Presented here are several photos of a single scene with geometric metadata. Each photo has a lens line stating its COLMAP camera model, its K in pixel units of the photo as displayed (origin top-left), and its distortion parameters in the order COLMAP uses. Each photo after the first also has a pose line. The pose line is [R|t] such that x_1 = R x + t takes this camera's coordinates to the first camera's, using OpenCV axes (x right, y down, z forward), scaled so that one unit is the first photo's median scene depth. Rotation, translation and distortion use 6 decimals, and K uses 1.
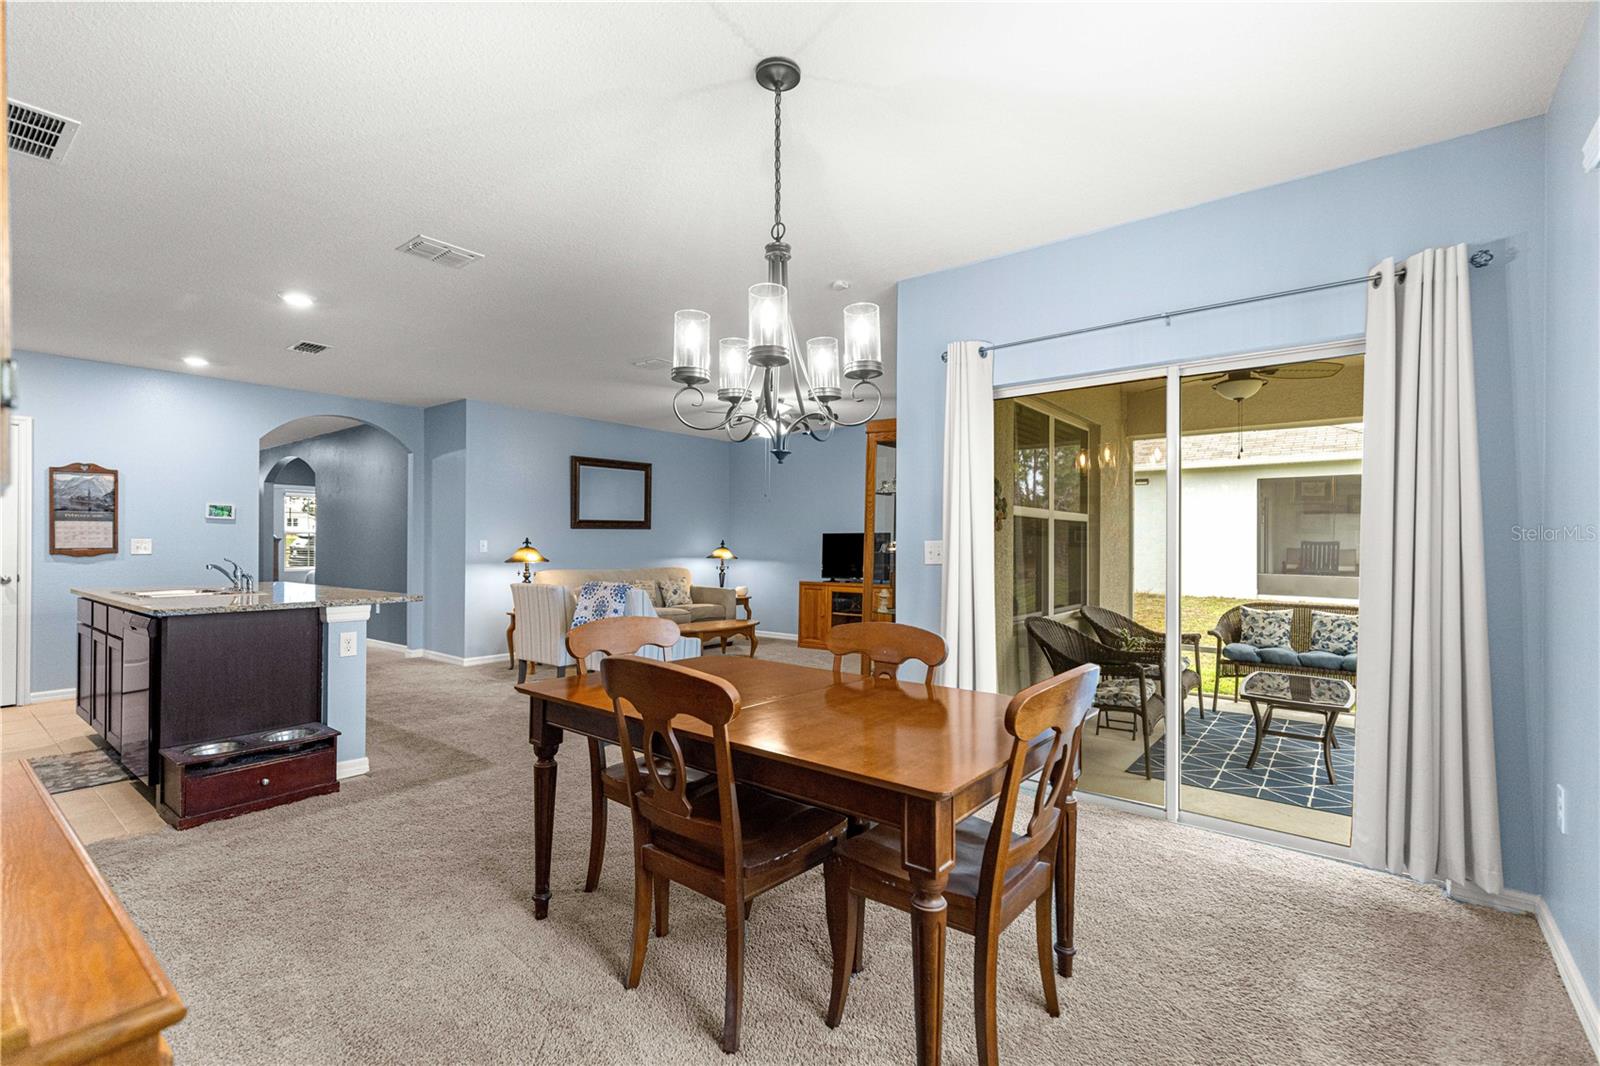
lens RADIAL K [[721.3, 0, 807.7], [0, 721.3, 537.0], [0, 0, 1]] dist [0.008919, -0.000796]
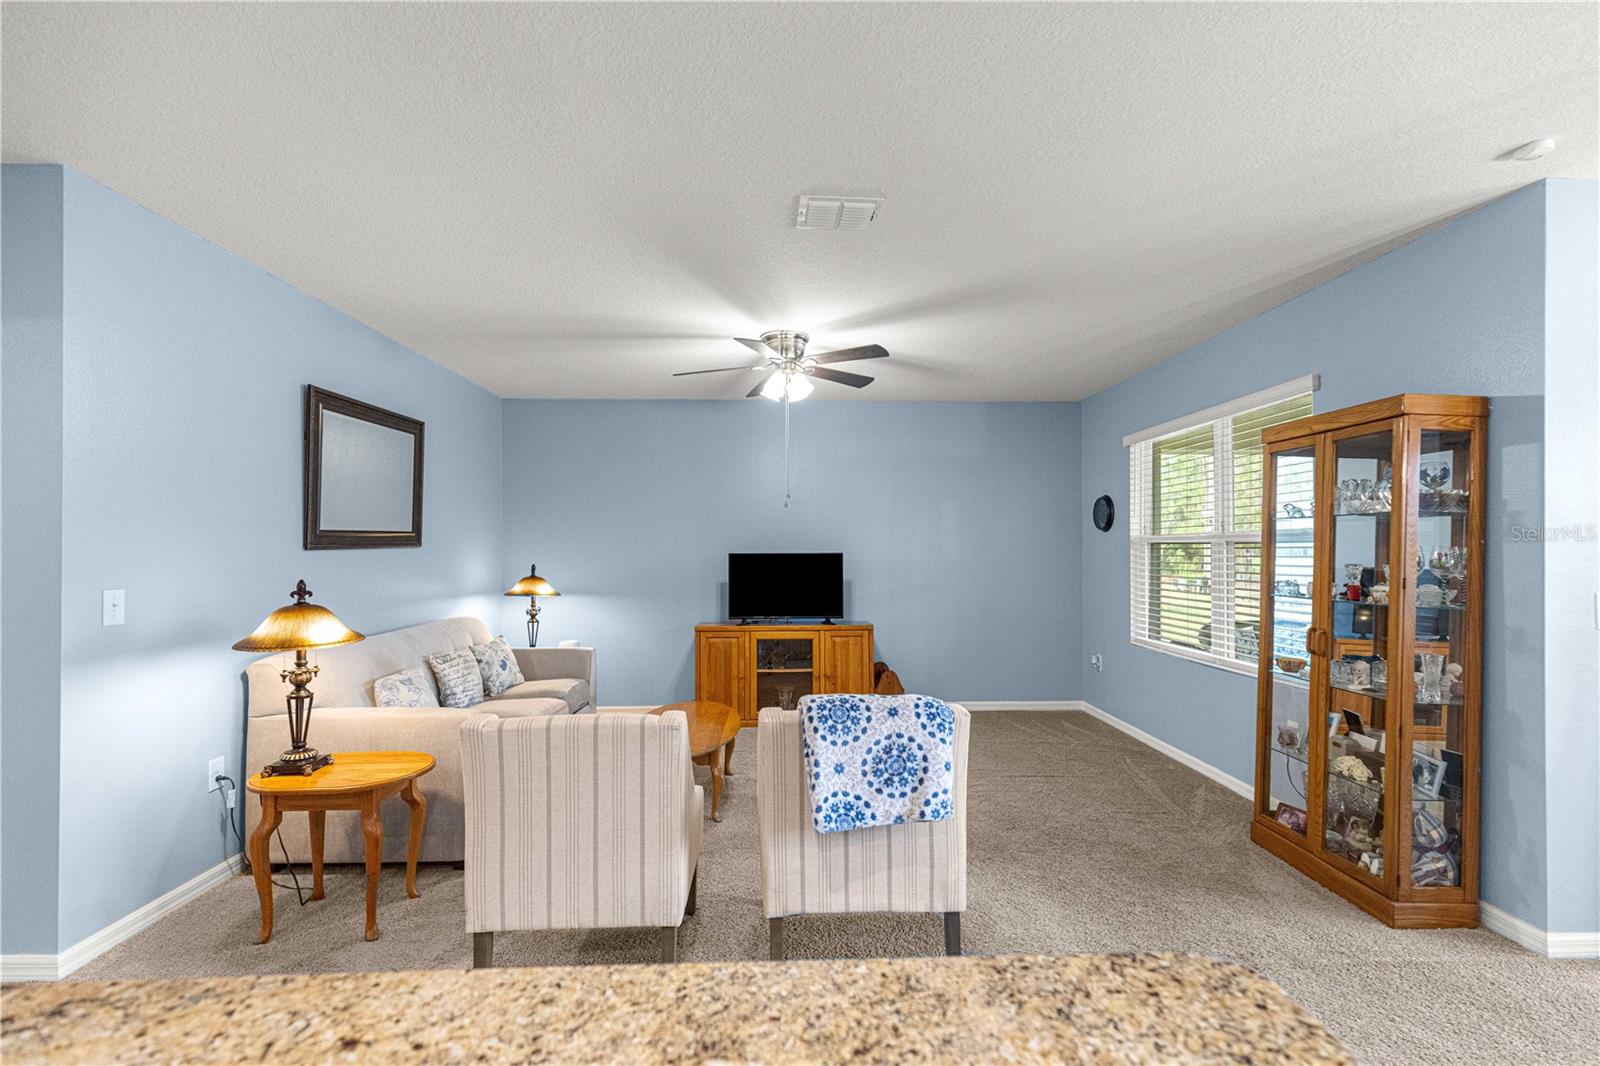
lens RADIAL K [[721.3, 0, 807.7], [0, 721.3, 537.0], [0, 0, 1]] dist [0.008919, -0.000796]
pose [[0.760973, 0.004128, 0.648771, -0.433636], [-0.001704, 0.999989, -0.004363, -0.020863], [-0.648782, 0.002215, 0.760971, 0.529581]]
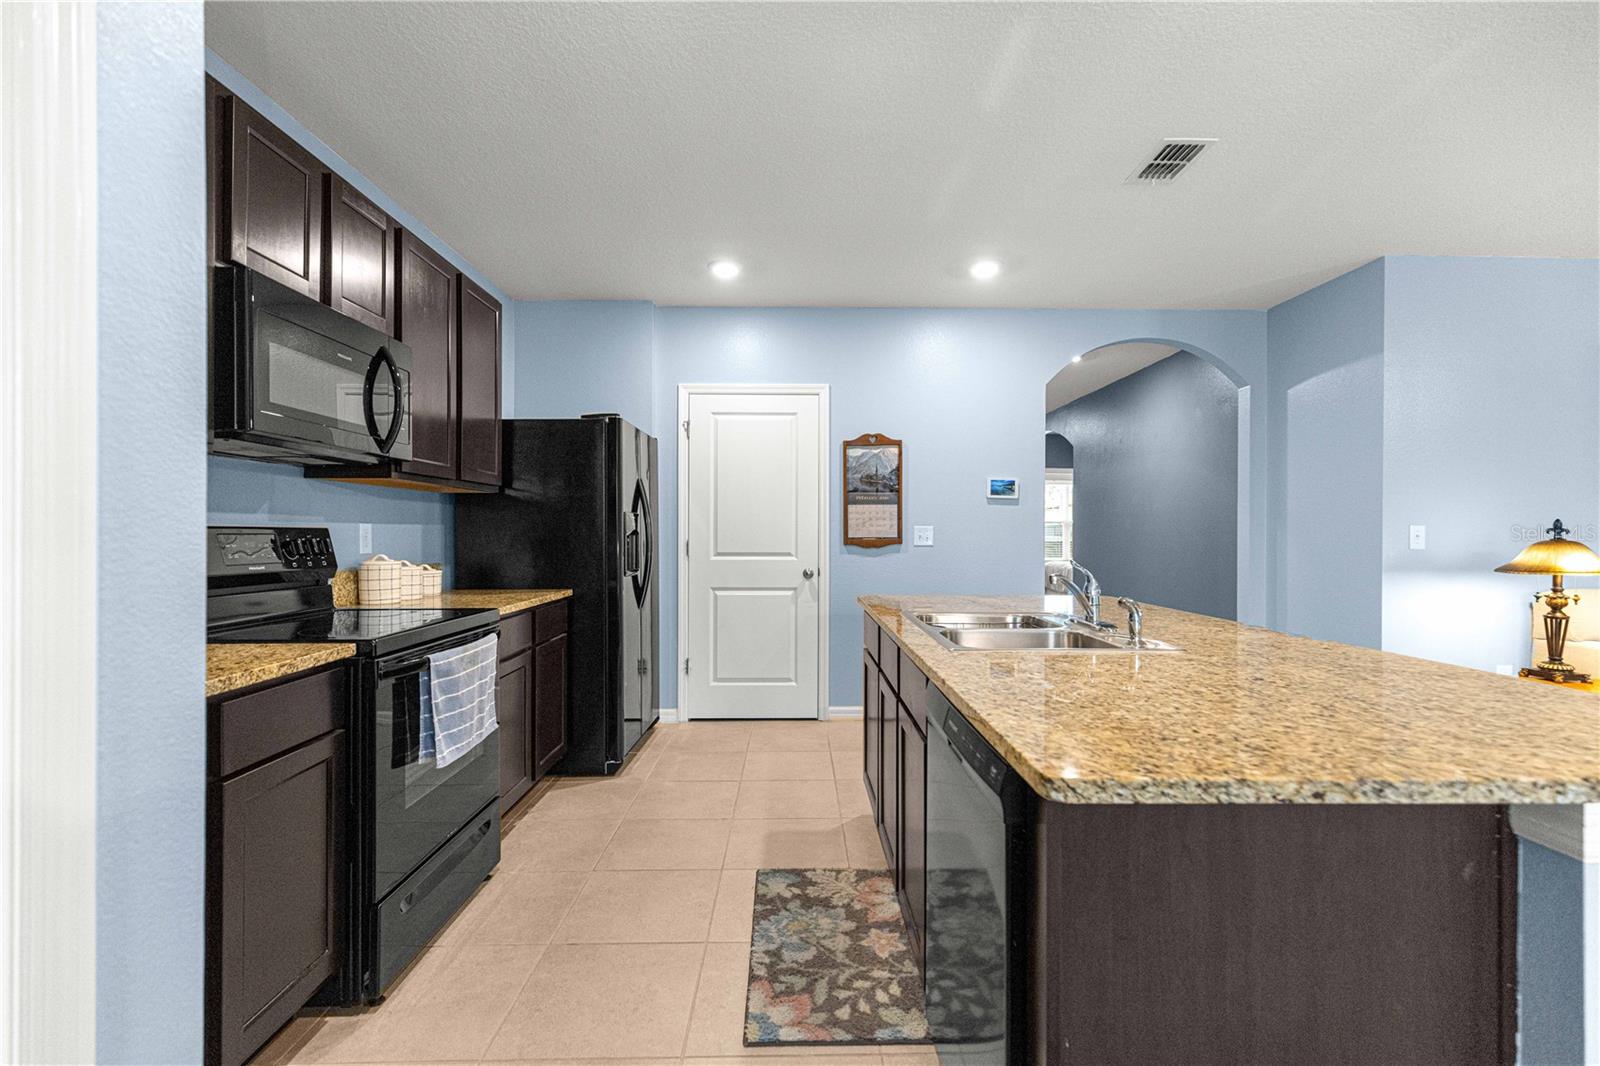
lens RADIAL K [[721.3, 0, 807.7], [0, 721.3, 537.0], [0, 0, 1]] dist [0.008919, -0.000796]
pose [[0.637447, 0.004899, -0.770479, -0.336520], [0.006192, 0.999915, 0.011480, 0.003989], [0.770470, -0.012089, 0.637362, 0.344674]]
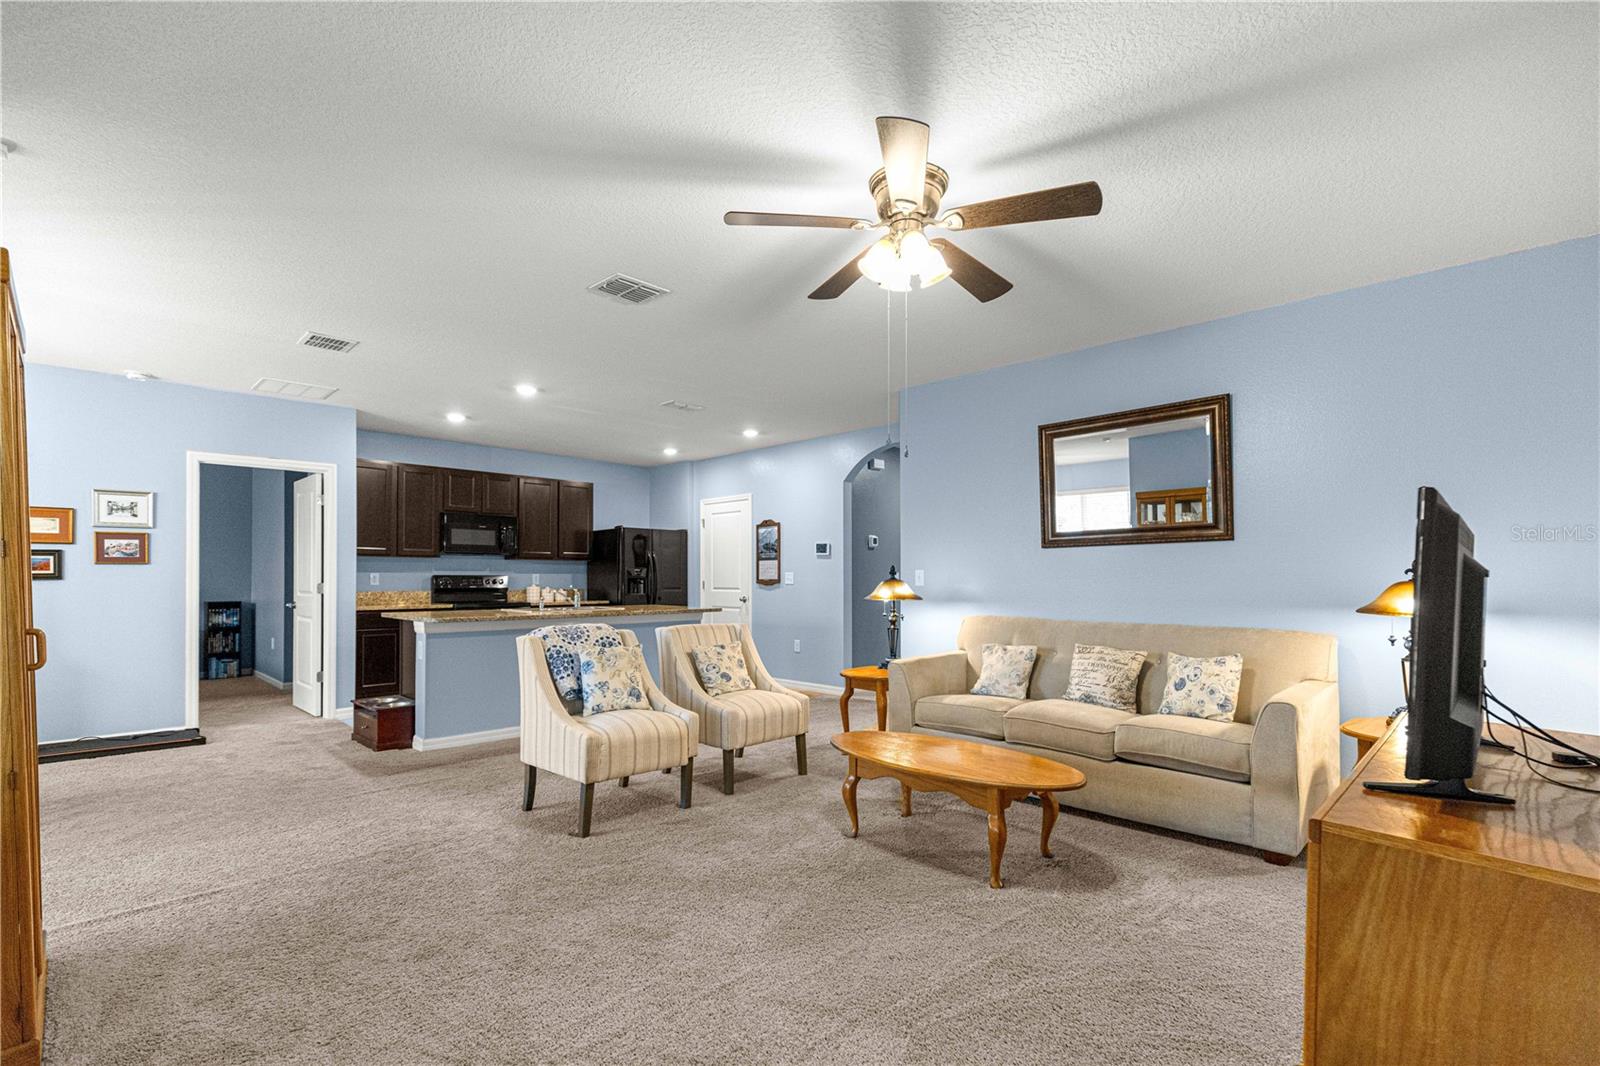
lens RADIAL K [[723.4, 0, 796.9], [0, 723.4, 574.3], [0, 0, 1]] dist [0.010227, -0.000406]
pose [[-0.113251, -0.007289, -0.993540, 0.326559], [0.009738, 0.999917, -0.008445, 0.014588], [0.993519, -0.010632, -0.113171, 0.986715]]
